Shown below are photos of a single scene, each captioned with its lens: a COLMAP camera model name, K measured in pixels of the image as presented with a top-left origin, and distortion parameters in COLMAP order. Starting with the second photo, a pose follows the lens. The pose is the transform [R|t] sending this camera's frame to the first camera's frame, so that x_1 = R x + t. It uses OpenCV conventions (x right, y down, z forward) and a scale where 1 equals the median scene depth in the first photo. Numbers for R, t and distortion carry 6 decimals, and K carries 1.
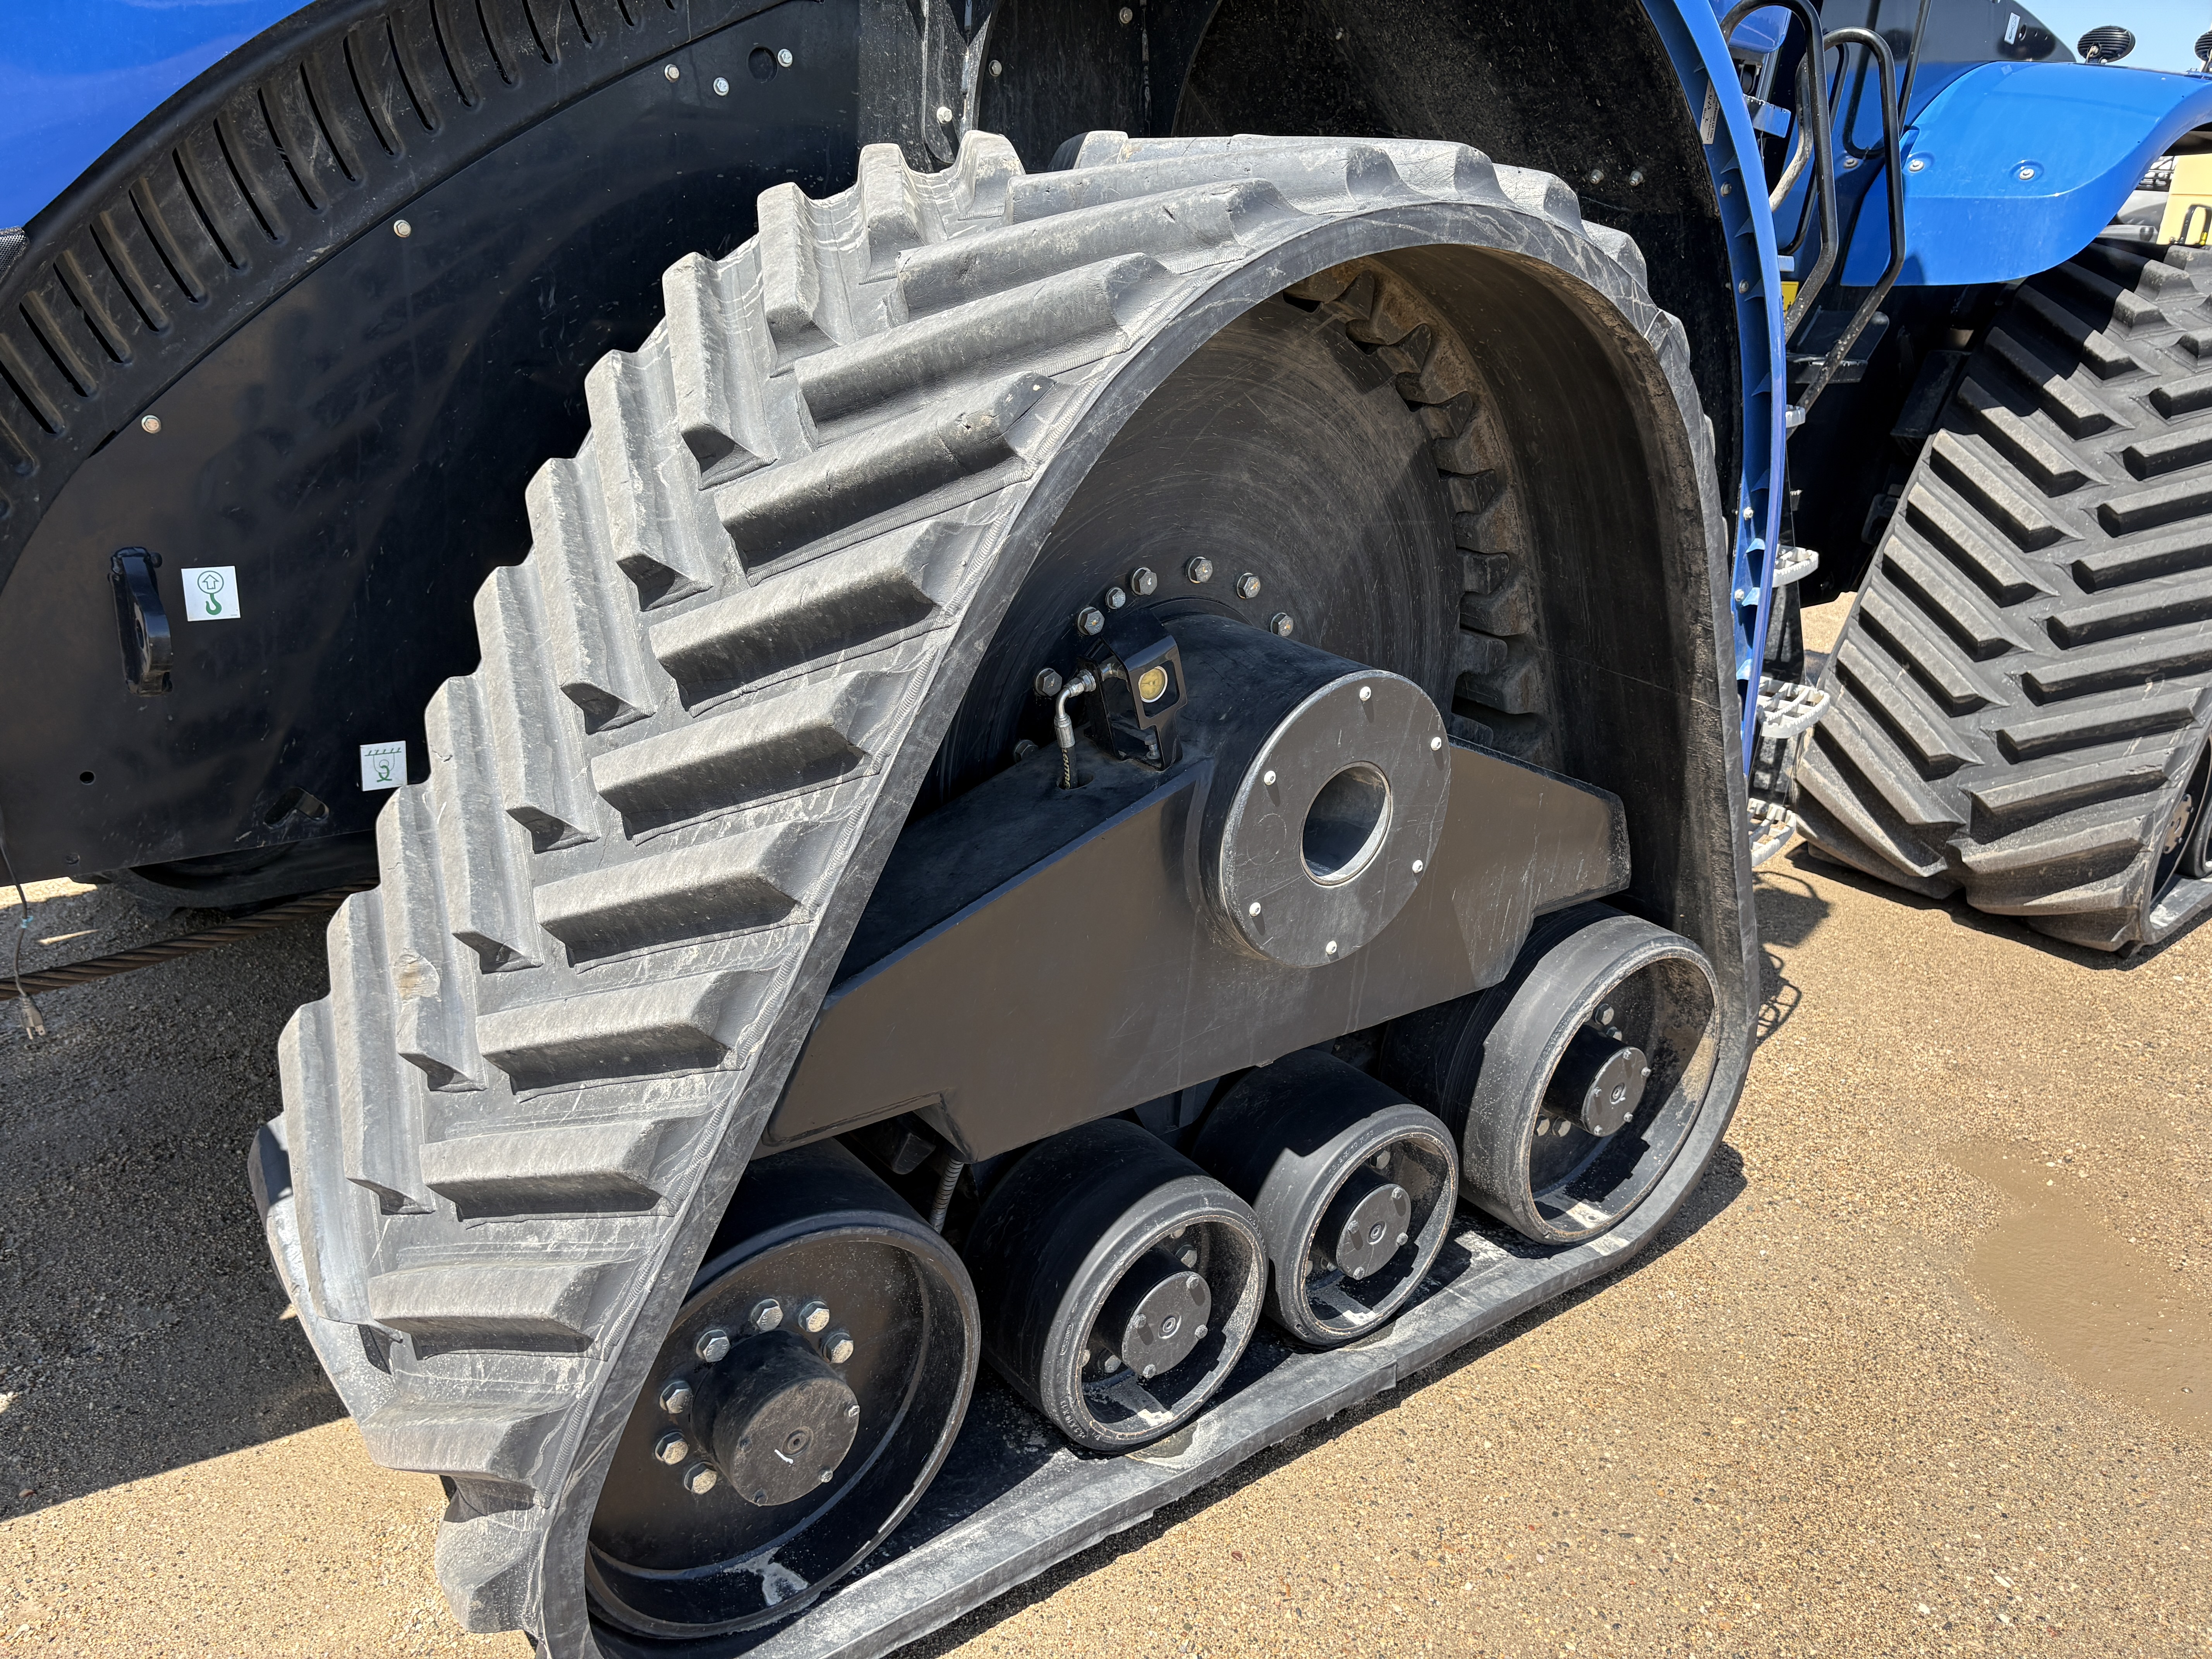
lens RADIAL K [[1713.1, 0, 1108.7], [0, 1713.1, 842.2], [0, 0, 1]] dist [0.057363, -0.078930]
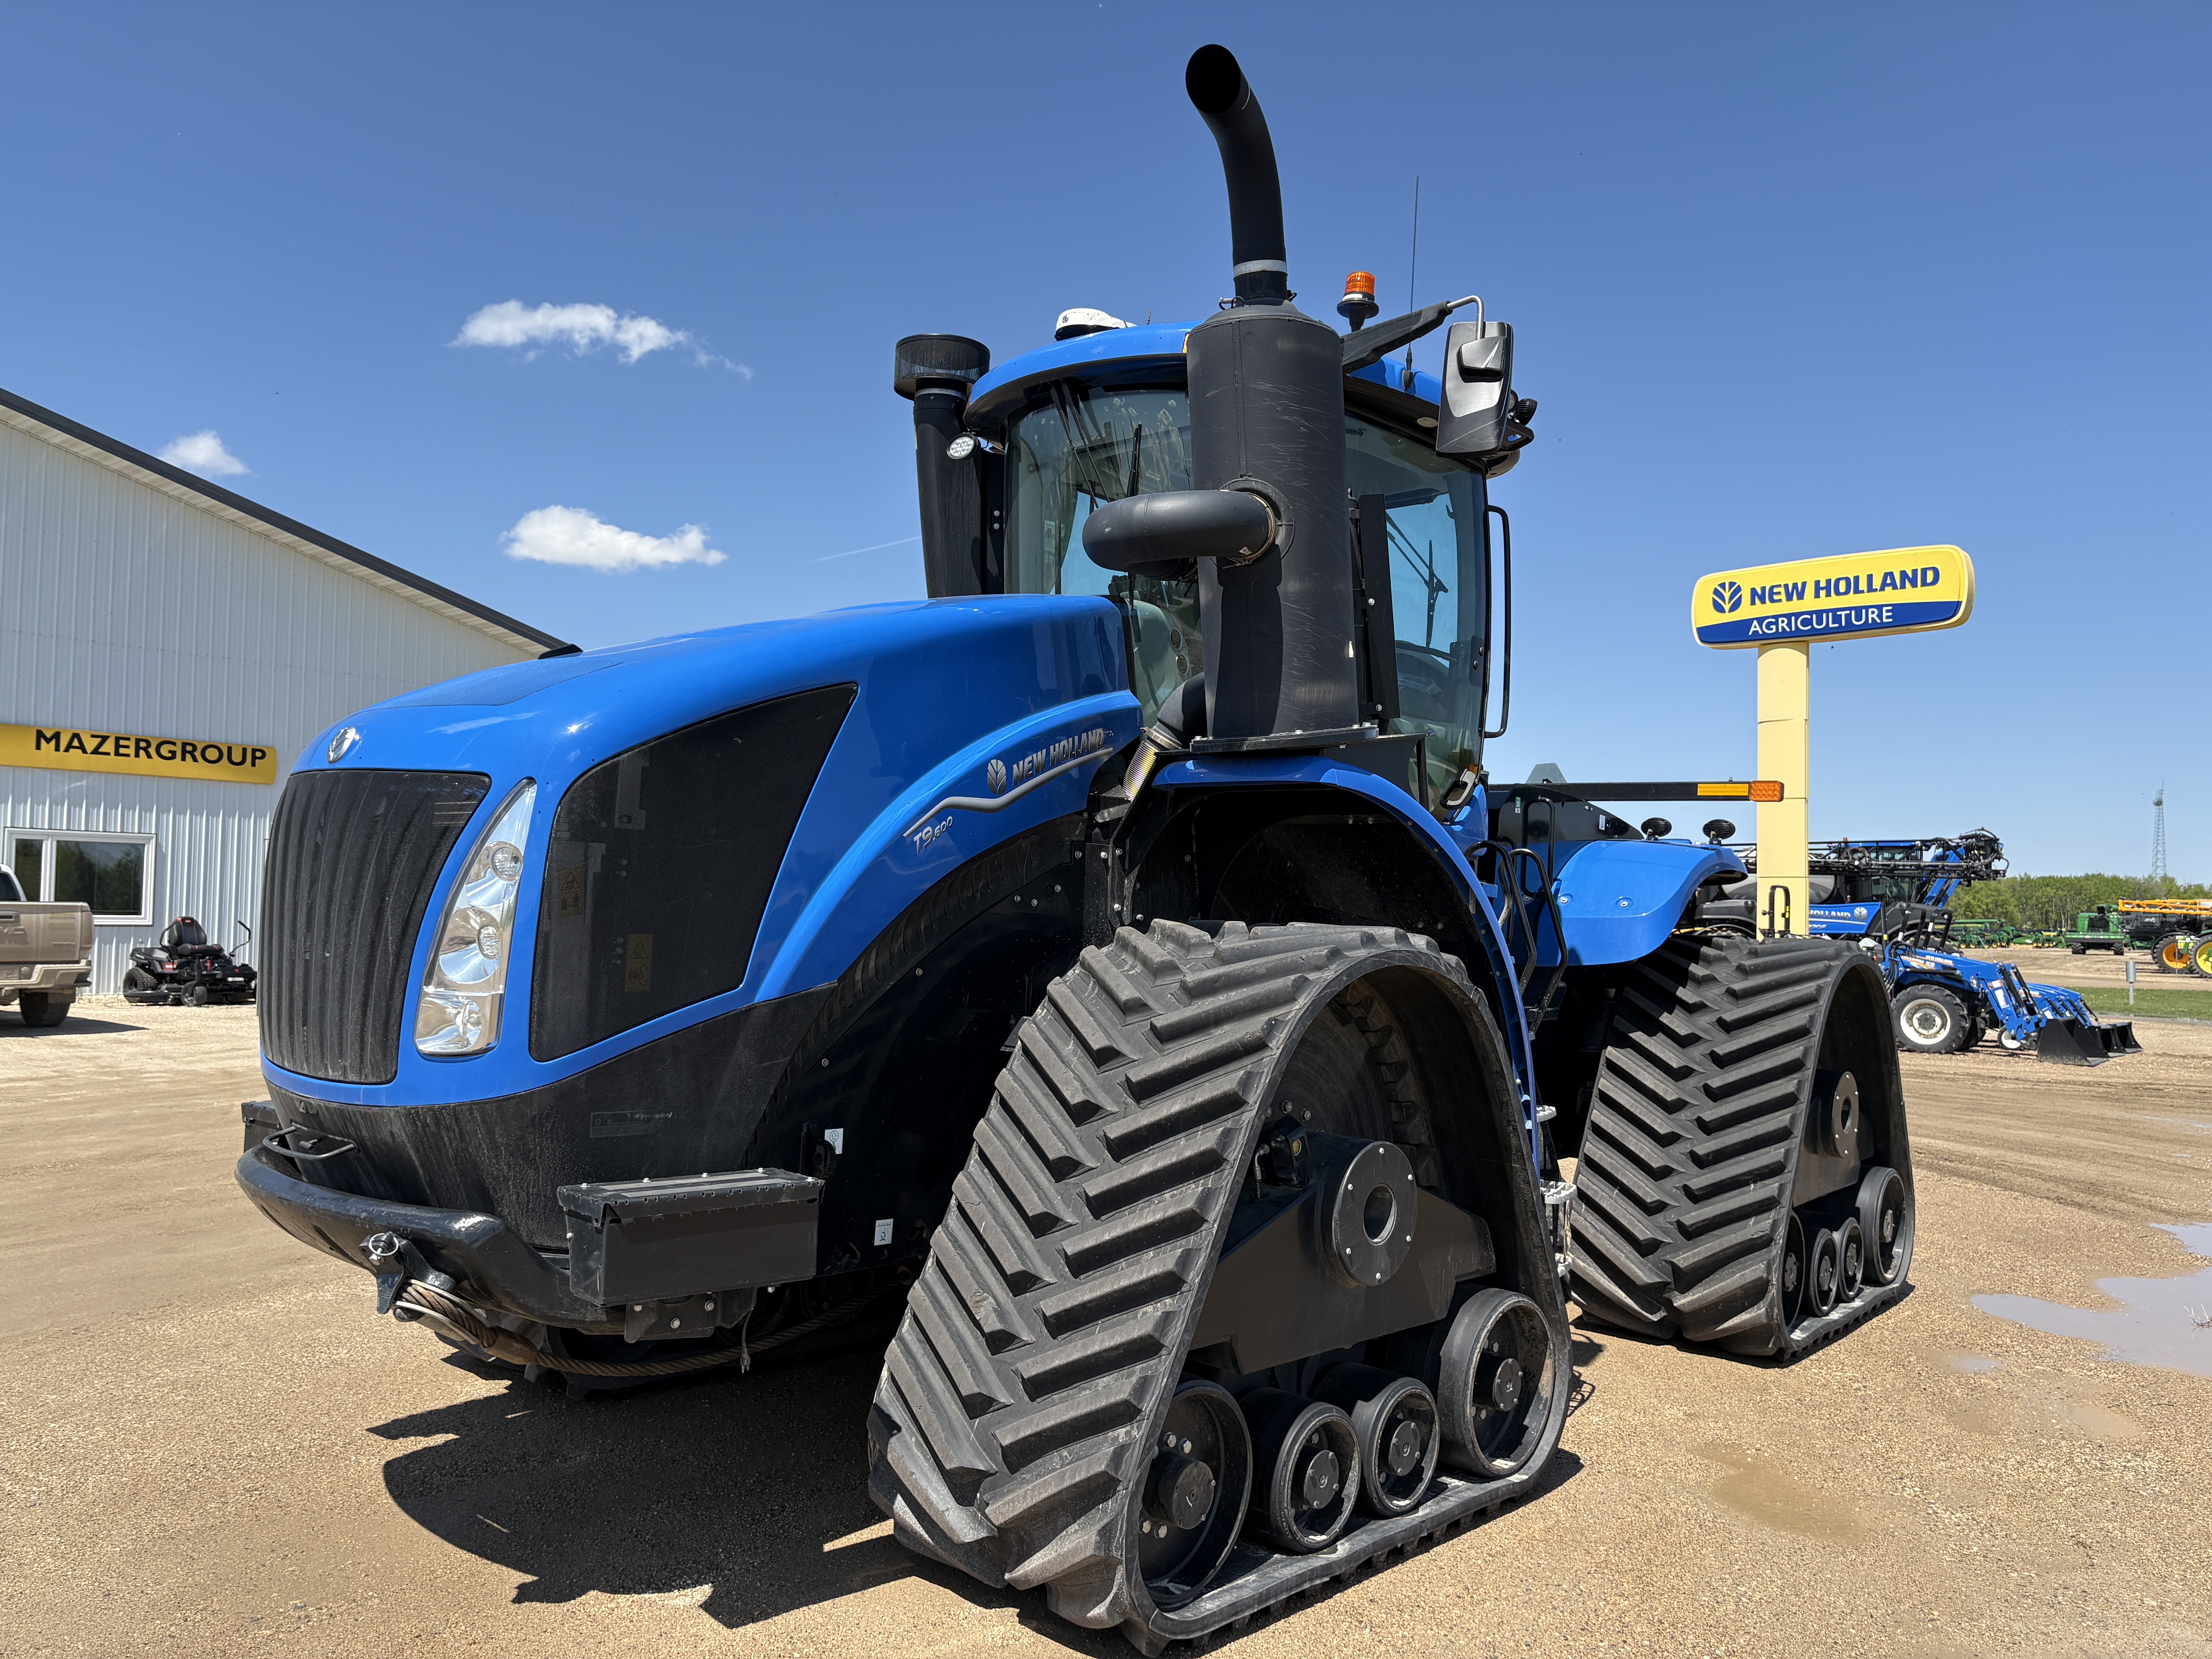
lens RADIAL K [[1664.5, 0, 1096.8], [0, 1664.5, 795.4], [0, 0, 1]] dist [0.046576, -0.061715]
pose [[0.990103, -0.020284, 0.138869, -0.410765], [0.074605, 0.914178, -0.398387, 0.264377], [-0.118870, 0.404805, 0.906644, -0.909284]]
